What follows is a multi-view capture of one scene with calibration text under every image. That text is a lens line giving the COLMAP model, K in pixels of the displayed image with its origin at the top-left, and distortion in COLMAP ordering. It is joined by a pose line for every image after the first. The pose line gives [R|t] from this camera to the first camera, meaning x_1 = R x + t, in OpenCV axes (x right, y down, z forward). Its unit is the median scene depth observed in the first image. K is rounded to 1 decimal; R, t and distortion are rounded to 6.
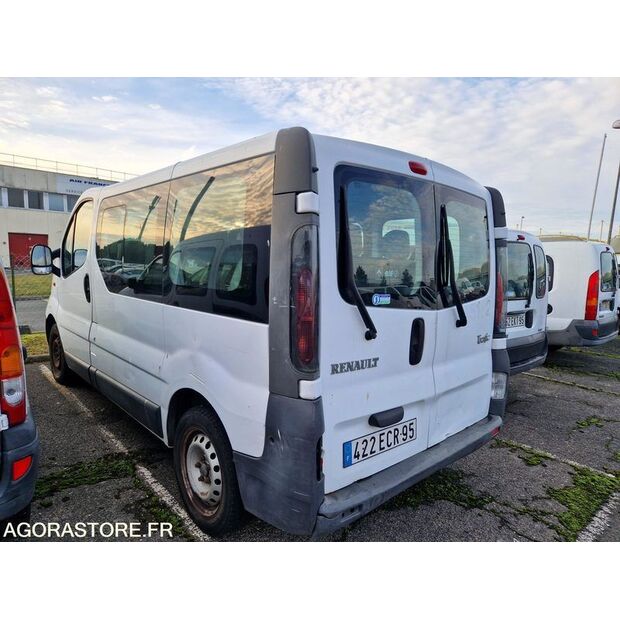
lens RADIAL K [[409.8, 0, 313.2], [0, 409.8, 311.4], [0, 0, 1]] dist [0.064280, -0.047136]
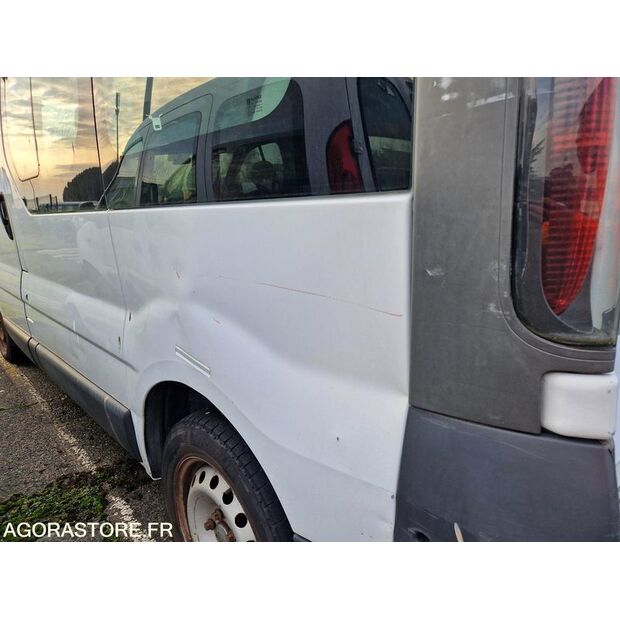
lens RADIAL K [[416.1, 0, 320.7], [0, 416.1, 308.4], [0, 0, 1]] dist [0.059447, -0.046550]
pose [[0.997982, -0.060795, 0.018336, -0.107912], [0.058407, 0.992144, 0.110632, 0.046046], [-0.024918, -0.109338, 0.993692, 0.405596]]
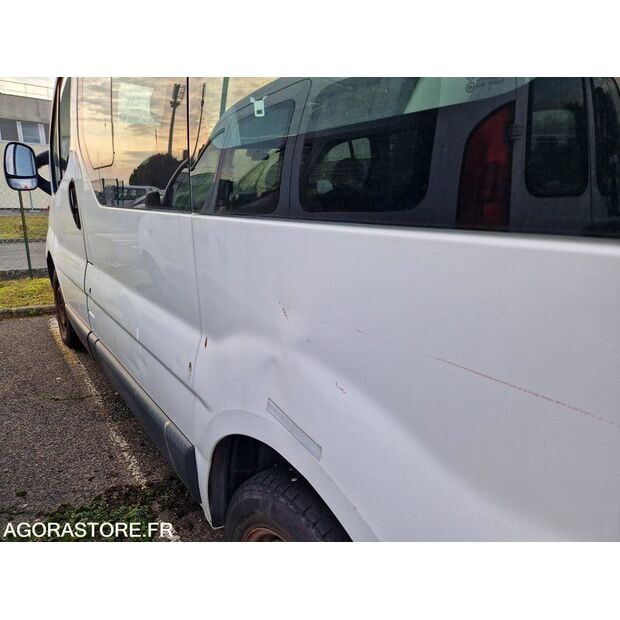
lens RADIAL K [[409.8, 0, 313.2], [0, 409.8, 311.4], [0, 0, 1]] dist [0.064280, -0.047136]
pose [[0.995772, 0.024814, -0.088443, -0.175162], [-0.013359, 0.991707, 0.127821, 0.017672], [0.090881, -0.126099, 0.987846, 0.503741]]
